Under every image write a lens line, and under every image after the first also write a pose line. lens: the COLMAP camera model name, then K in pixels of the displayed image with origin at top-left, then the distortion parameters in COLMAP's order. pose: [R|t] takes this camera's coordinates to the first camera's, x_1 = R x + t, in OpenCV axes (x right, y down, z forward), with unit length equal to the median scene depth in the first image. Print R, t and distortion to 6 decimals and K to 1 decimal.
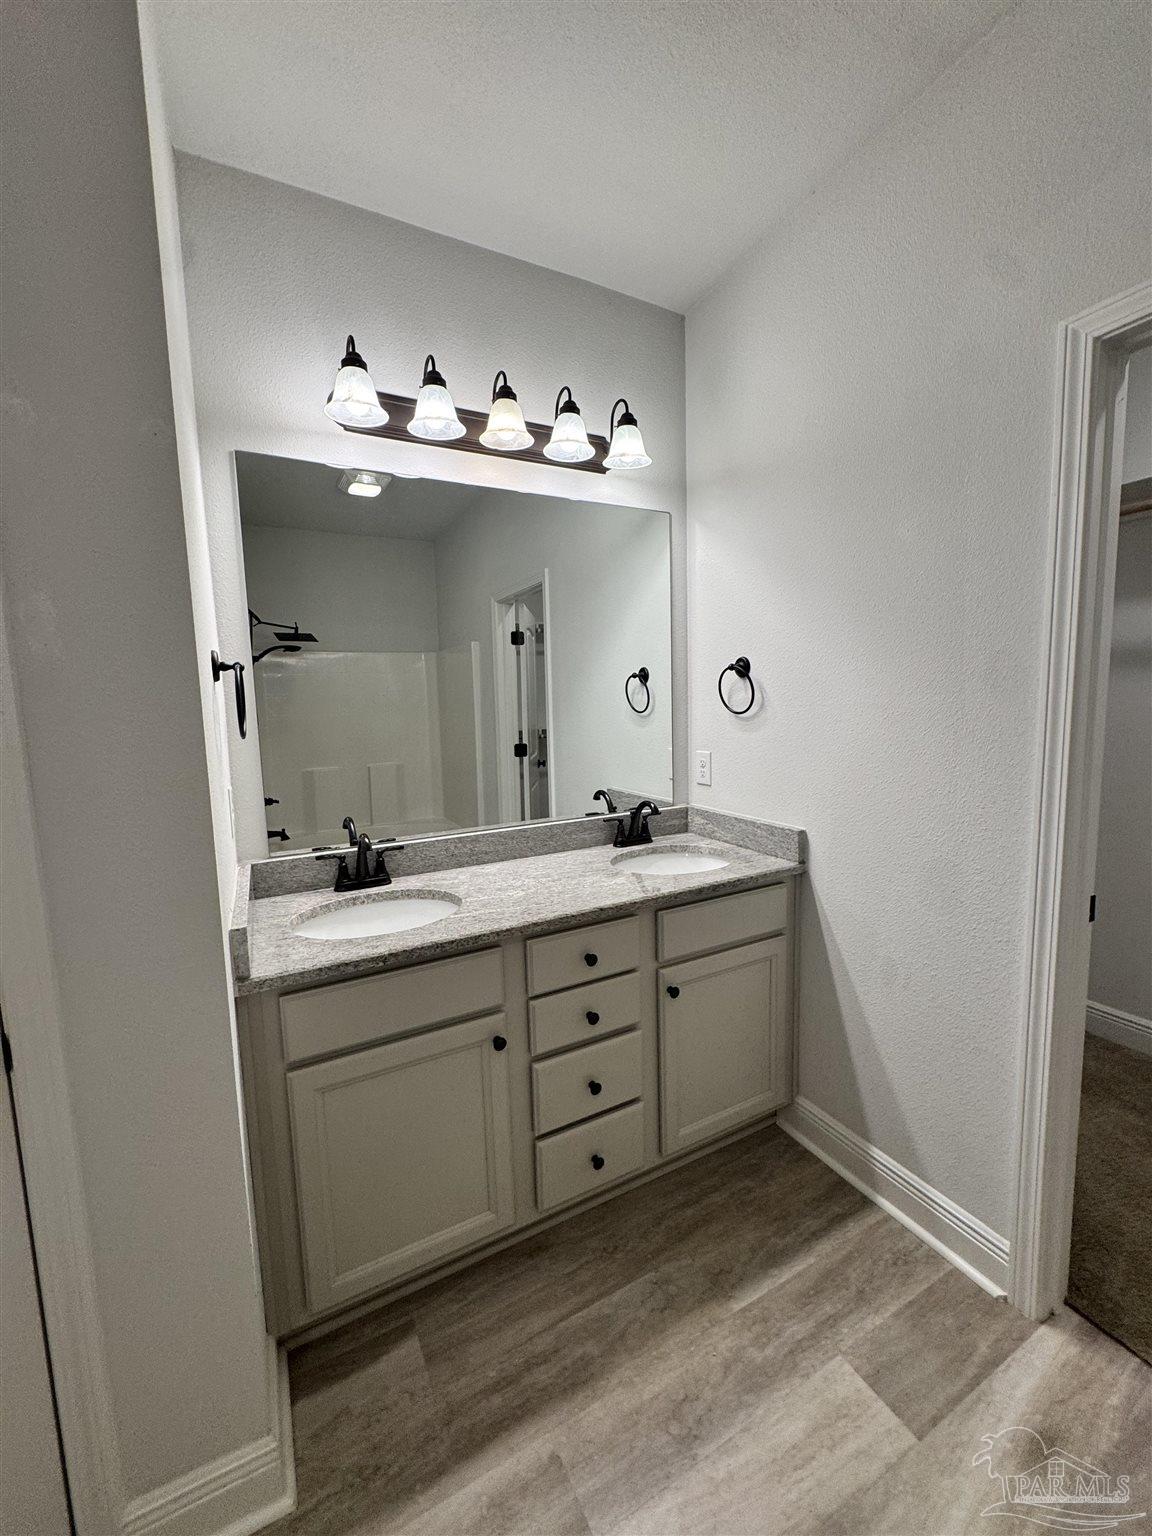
lens RADIAL K [[608.9, 0, 569.2], [0, 608.9, 767.0], [0, 0, 1]] dist [-0.002096, 0.000259]
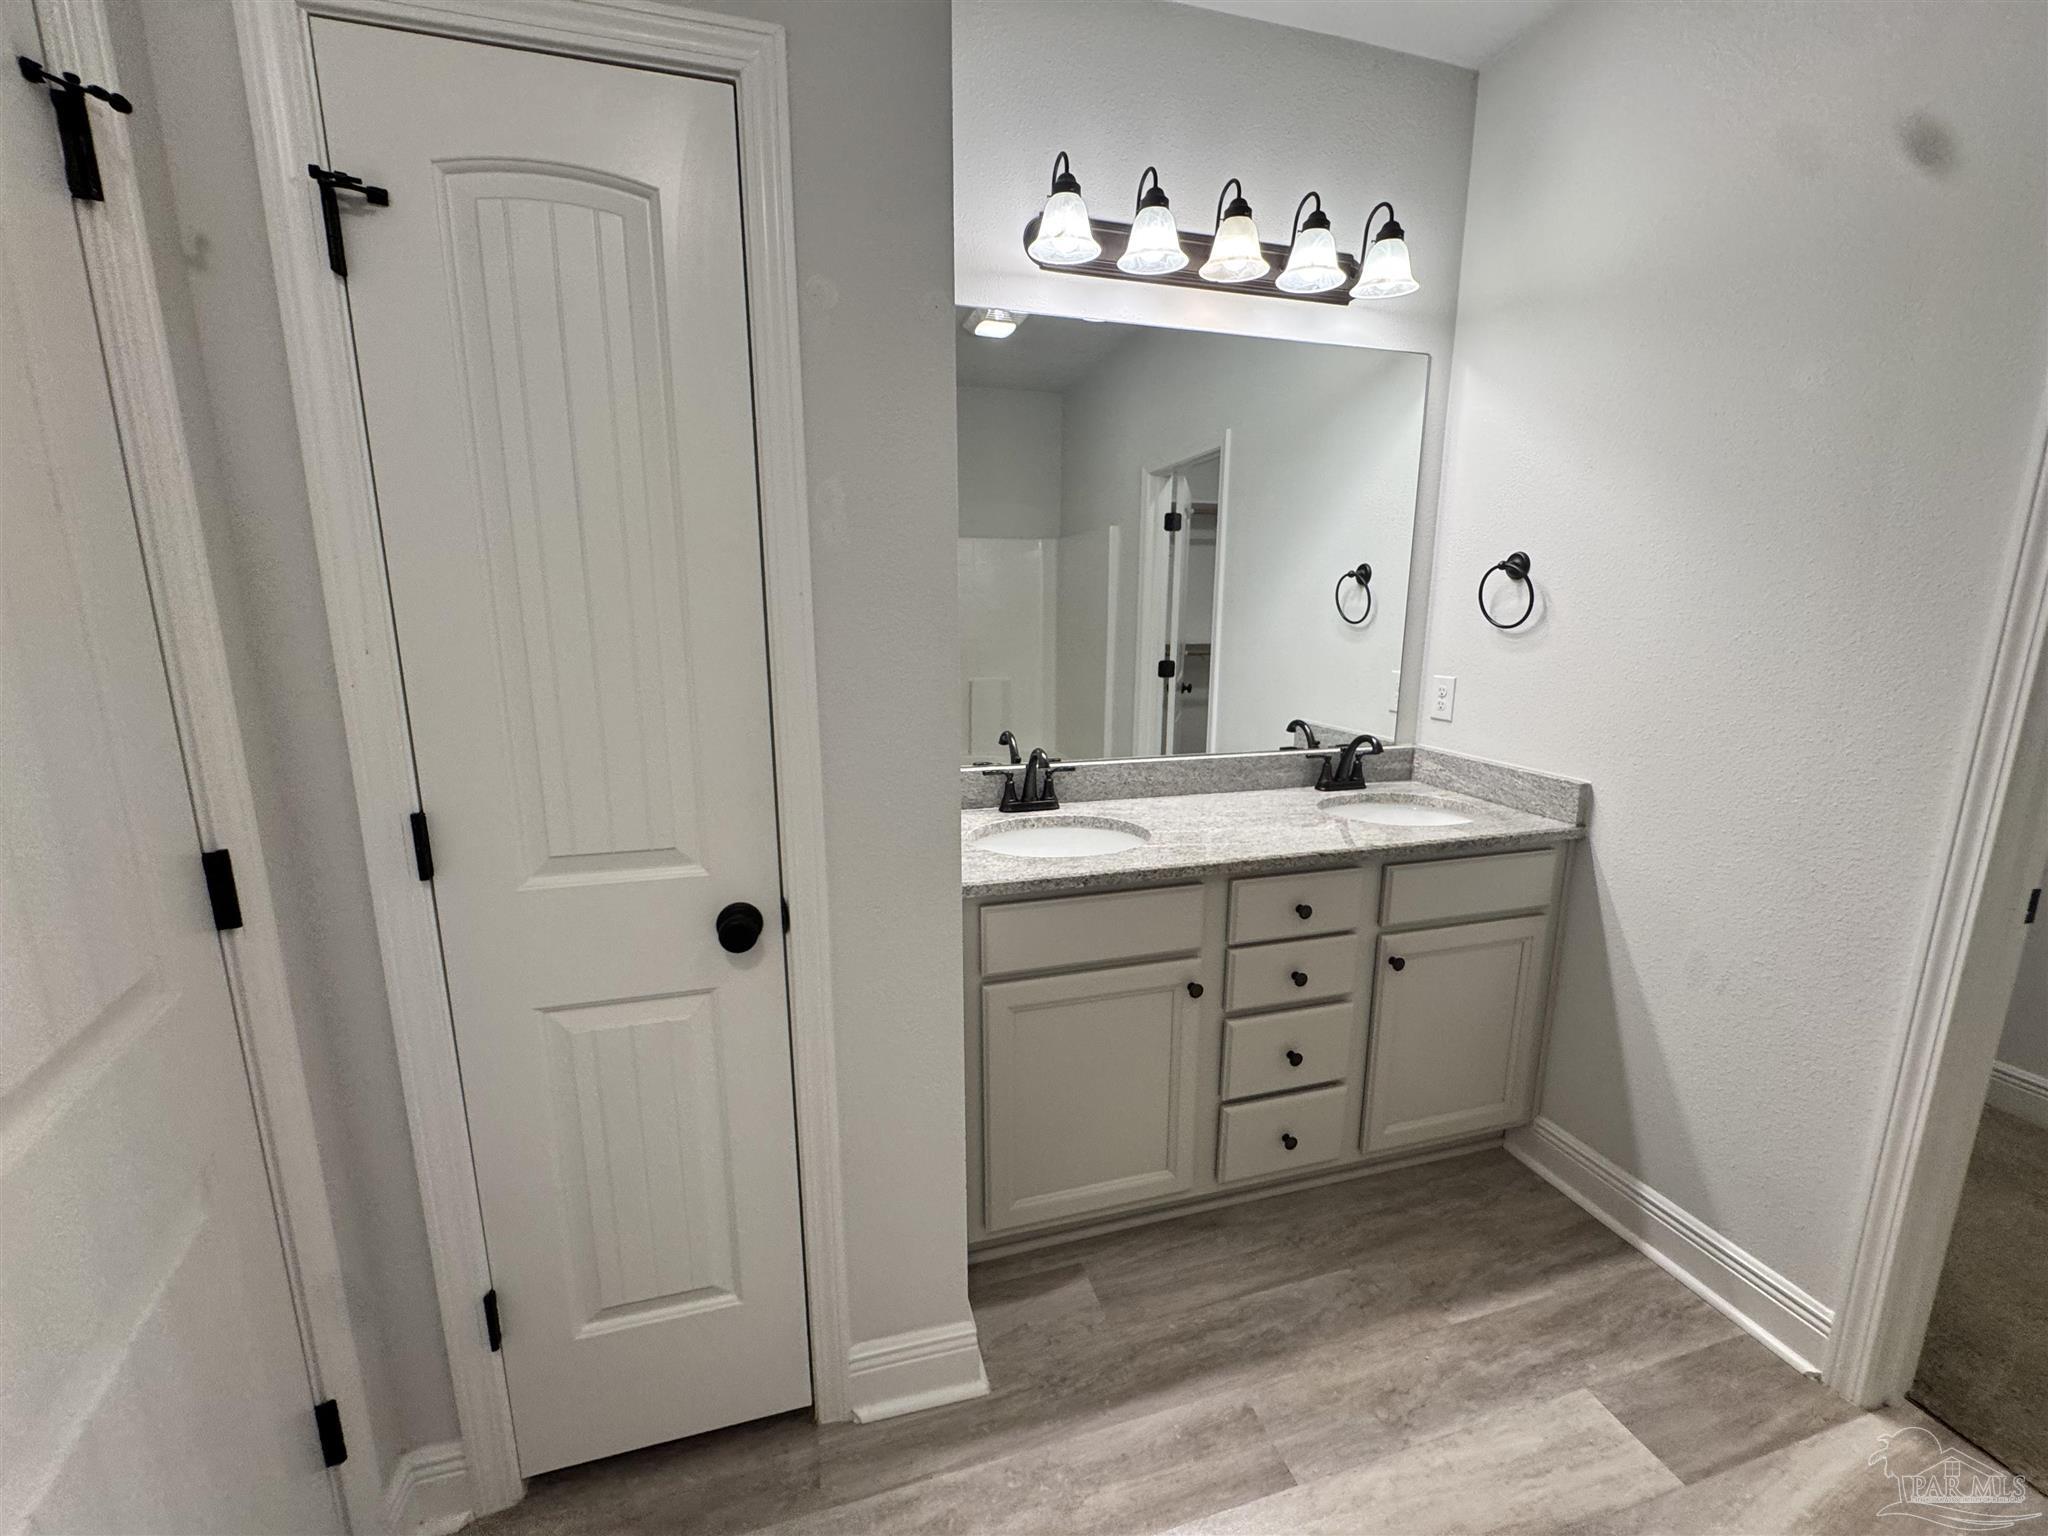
lens RADIAL K [[811.8, 0, 1020.7], [0, 811.8, 767.9], [0, 0, 1]] dist [-0.002096, 0.000259]
pose [[0.979147, 0.067868, -0.191481, -0.142300], [-0.050899, 0.994440, 0.092189, 0.031456], [0.196673, -0.080521, 0.977157, -0.162203]]
